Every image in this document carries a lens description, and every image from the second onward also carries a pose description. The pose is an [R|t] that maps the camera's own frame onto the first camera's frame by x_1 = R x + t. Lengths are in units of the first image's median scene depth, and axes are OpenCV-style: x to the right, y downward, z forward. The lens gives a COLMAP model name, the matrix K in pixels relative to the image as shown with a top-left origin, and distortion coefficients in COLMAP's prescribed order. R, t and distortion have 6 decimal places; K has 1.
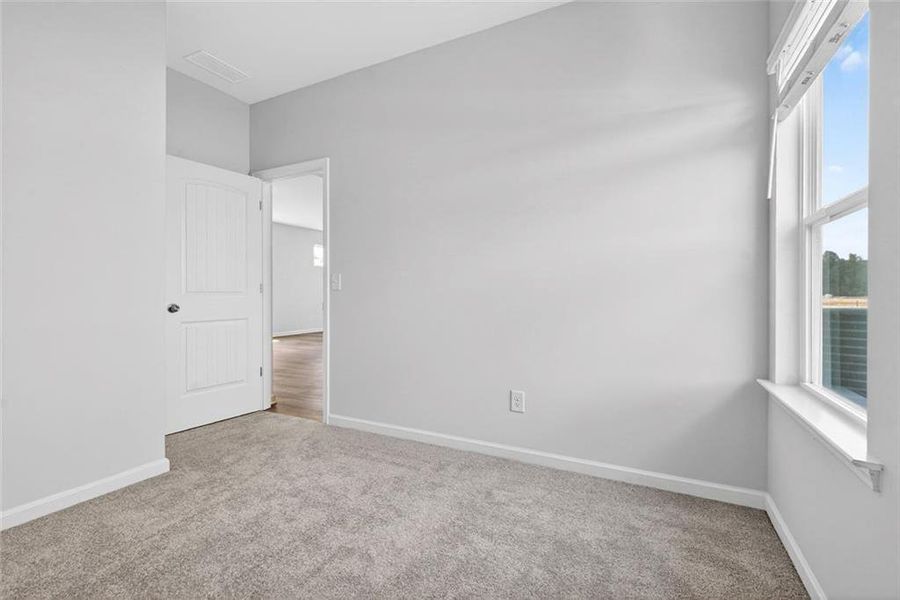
lens RADIAL K [[402.5, 0, 451.3], [0, 402.5, 294.3], [0, 0, 1]] dist [0.000096, -0.000397]
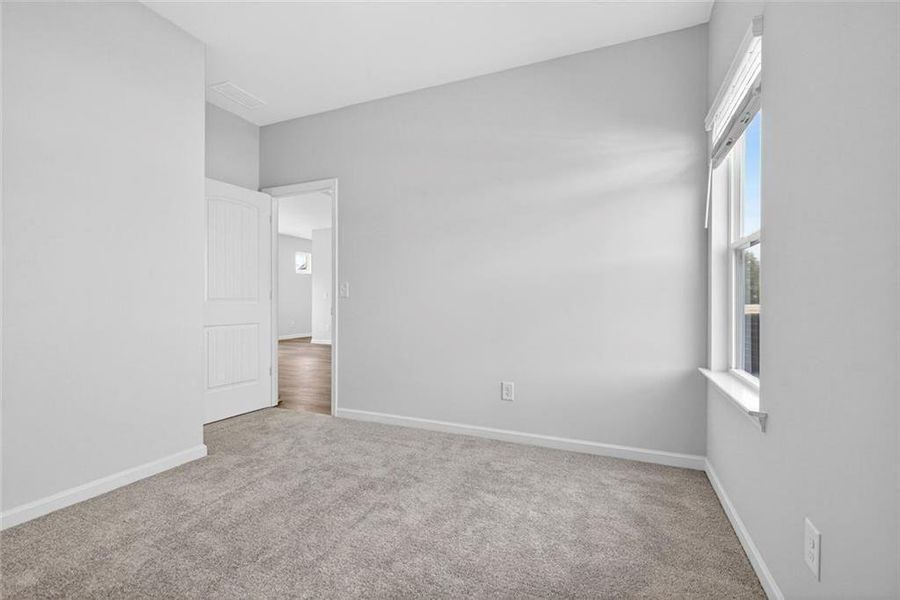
lens RADIAL K [[395.5, 0, 450.0], [0, 395.5, 300.0], [0, 0, 1]] dist [0.001774, 0.000117]
pose [[0.998028, 0.002056, 0.062736, -0.102086], [-0.001876, 0.999994, -0.002931, 0.000933], [-0.062741, 0.002808, 0.998026, -0.198149]]
